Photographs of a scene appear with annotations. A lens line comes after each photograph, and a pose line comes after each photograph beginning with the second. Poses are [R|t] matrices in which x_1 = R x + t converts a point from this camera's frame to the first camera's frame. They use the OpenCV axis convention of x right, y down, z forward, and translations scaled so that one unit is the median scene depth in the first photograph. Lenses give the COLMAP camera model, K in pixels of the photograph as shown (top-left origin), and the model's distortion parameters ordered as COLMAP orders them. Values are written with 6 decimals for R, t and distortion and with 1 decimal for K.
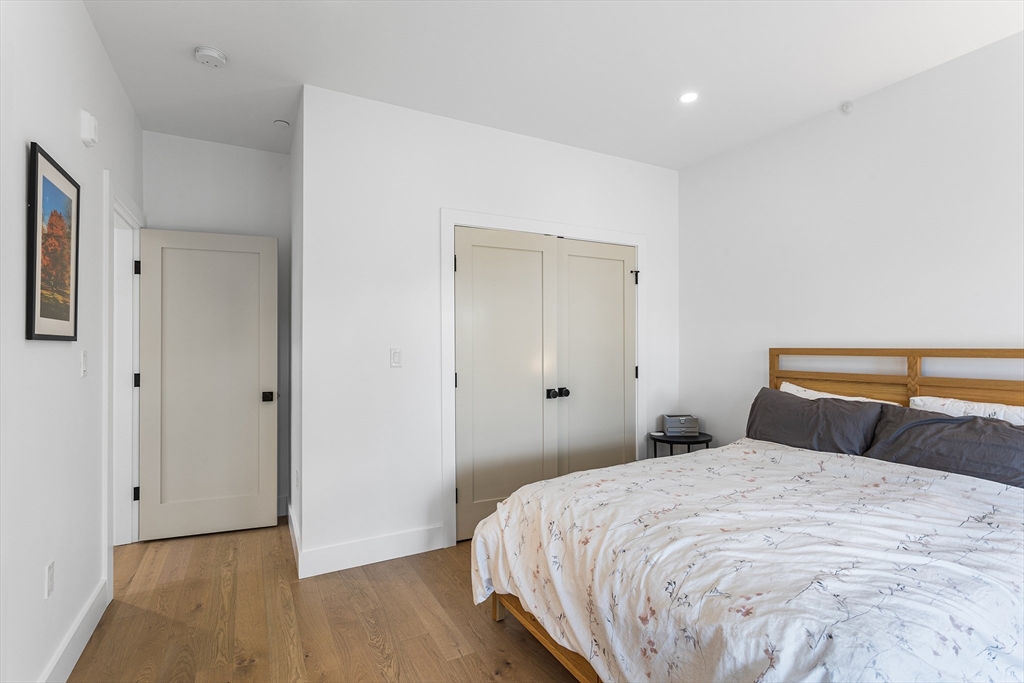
lens RADIAL K [[493.5, 0, 511.2], [0, 493.5, 342.2], [0, 0, 1]] dist [-0.003588, 0.003223]
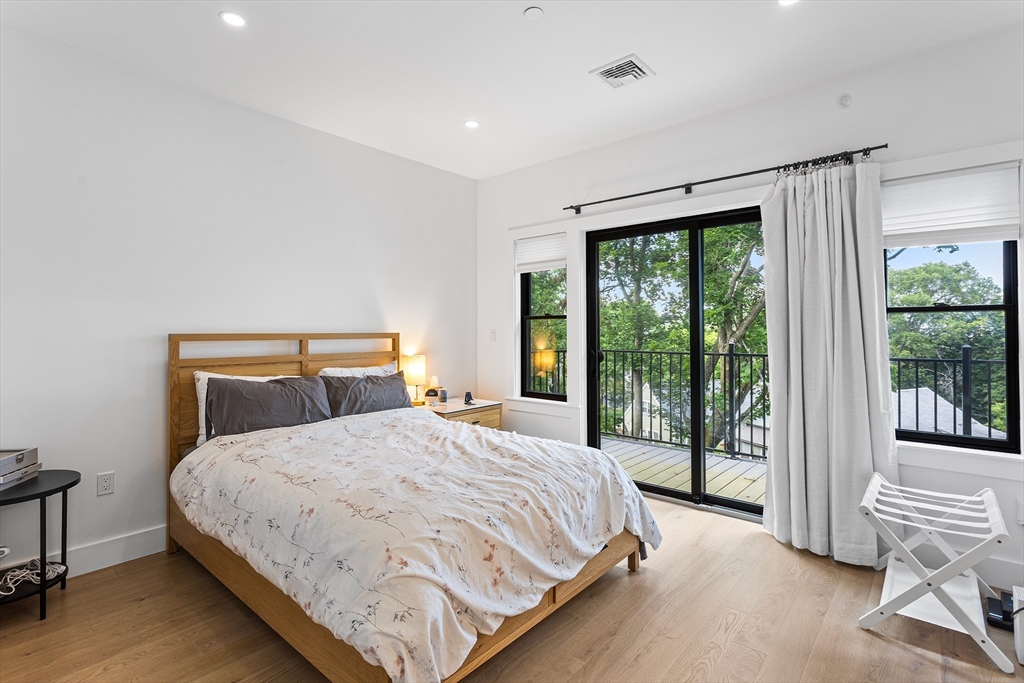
lens RADIAL K [[493.5, 0, 511.7], [0, 493.5, 334.1], [0, 0, 1]] dist [-0.003588, 0.003223]
pose [[-0.355166, 0.000589, 0.934803, -0.580578], [-0.003319, 0.999993, -0.001890, 0.015523], [-0.934797, -0.003774, -0.355162, 0.937286]]
